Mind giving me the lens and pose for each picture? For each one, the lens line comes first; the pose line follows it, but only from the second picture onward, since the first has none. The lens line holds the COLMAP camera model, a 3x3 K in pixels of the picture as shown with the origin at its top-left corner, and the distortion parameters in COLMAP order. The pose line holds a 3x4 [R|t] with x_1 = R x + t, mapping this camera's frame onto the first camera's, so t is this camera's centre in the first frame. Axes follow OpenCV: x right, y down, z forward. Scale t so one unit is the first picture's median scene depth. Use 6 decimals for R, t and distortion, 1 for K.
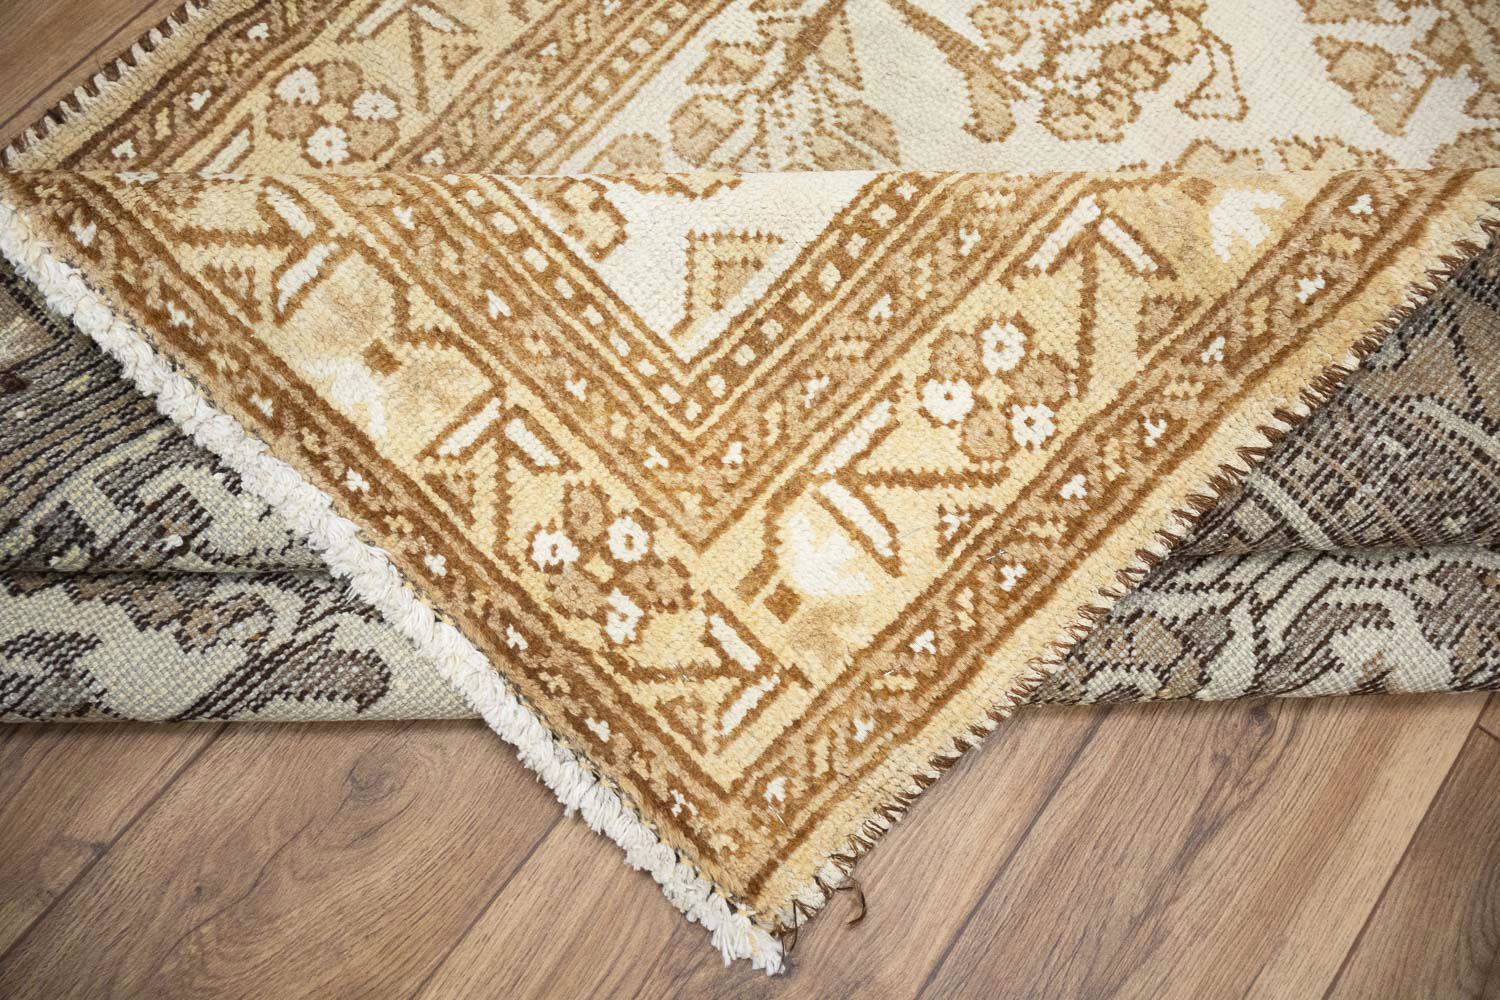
lens RADIAL K [[1264.0, 0, 758.2], [0, 1264.0, 495.0], [0, 0, 1]] dist [0.010534, -0.010248]
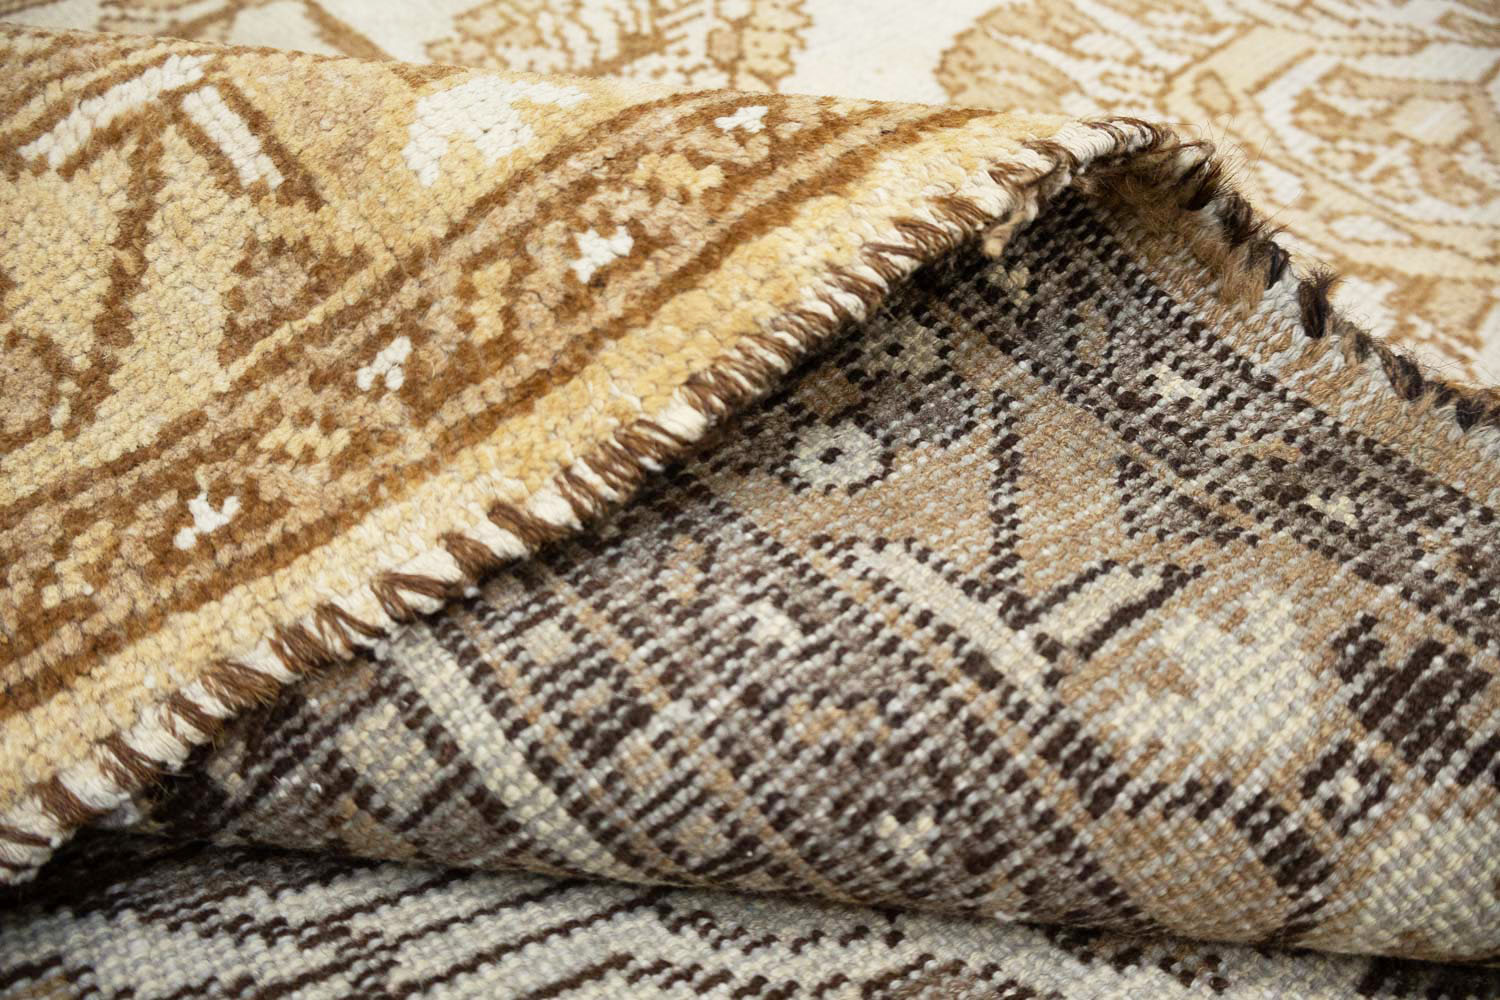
lens RADIAL K [[1264.0, 0, 758.2], [0, 1264.0, 495.0], [0, 0, 1]] dist [0.010534, -0.010248]
pose [[0.990441, 0.103059, -0.091687, 0.535289], [-0.129815, 0.921154, -0.366912, 0.075238], [0.046644, 0.375306, 0.925726, 0.606727]]
